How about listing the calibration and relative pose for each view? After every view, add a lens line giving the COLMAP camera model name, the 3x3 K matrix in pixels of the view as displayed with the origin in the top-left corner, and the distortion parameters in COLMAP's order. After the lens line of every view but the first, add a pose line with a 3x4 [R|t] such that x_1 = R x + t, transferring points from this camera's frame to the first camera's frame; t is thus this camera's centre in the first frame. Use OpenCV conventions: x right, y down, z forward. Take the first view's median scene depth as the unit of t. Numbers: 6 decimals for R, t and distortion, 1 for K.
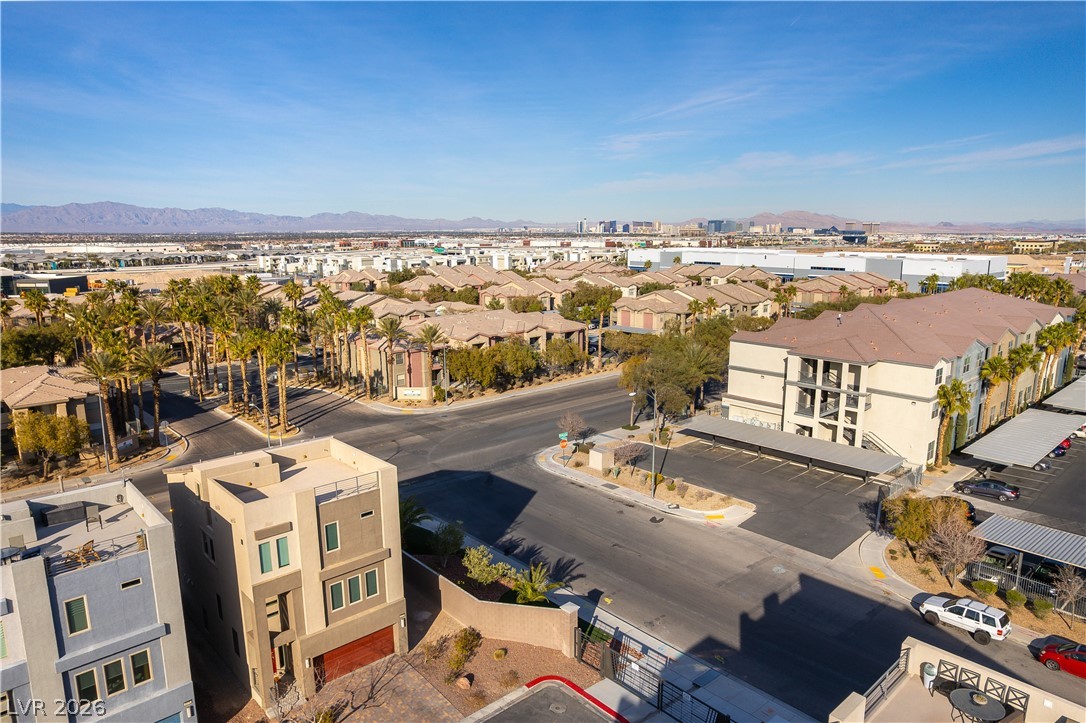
lens RADIAL K [[697.8, 0, 545.5], [0, 697.8, 361.5], [0, 0, 1]] dist [-0.007505, -0.000328]
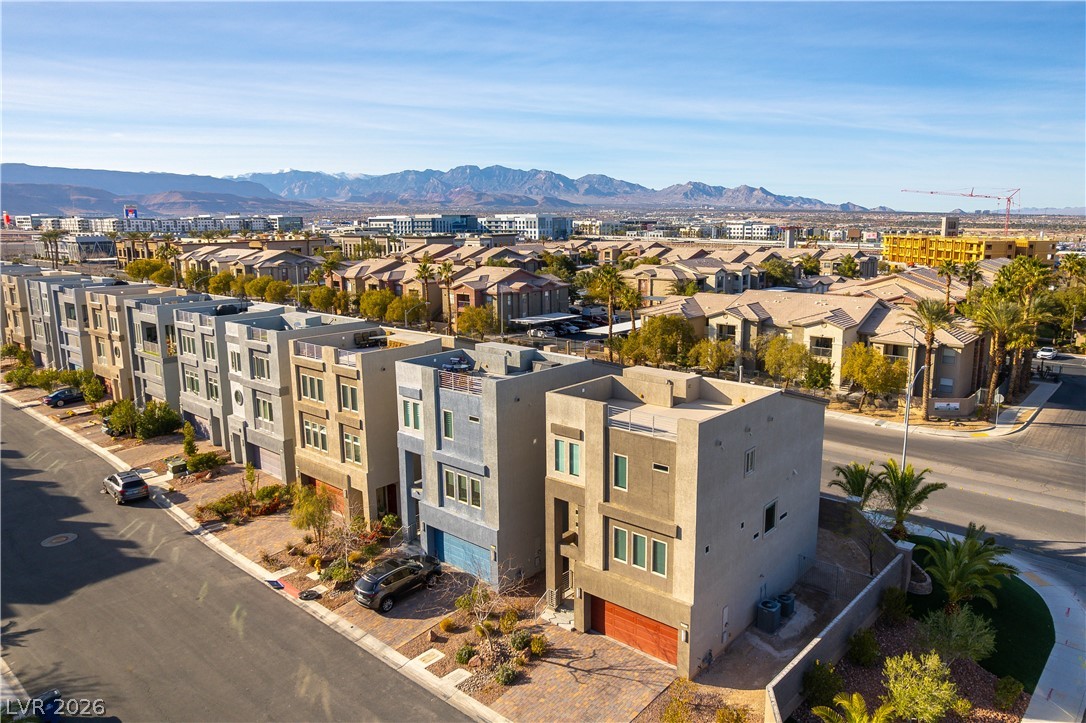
lens RADIAL K [[697.8, 0, 546.3], [0, 697.8, 360.9], [0, 0, 1]] dist [-0.007505, -0.000328]
pose [[0.155277, 0.207414, -0.965851, 0.455732], [-0.184032, 0.966668, 0.178003, -0.008385], [0.970578, 0.150108, 0.188272, 0.735678]]
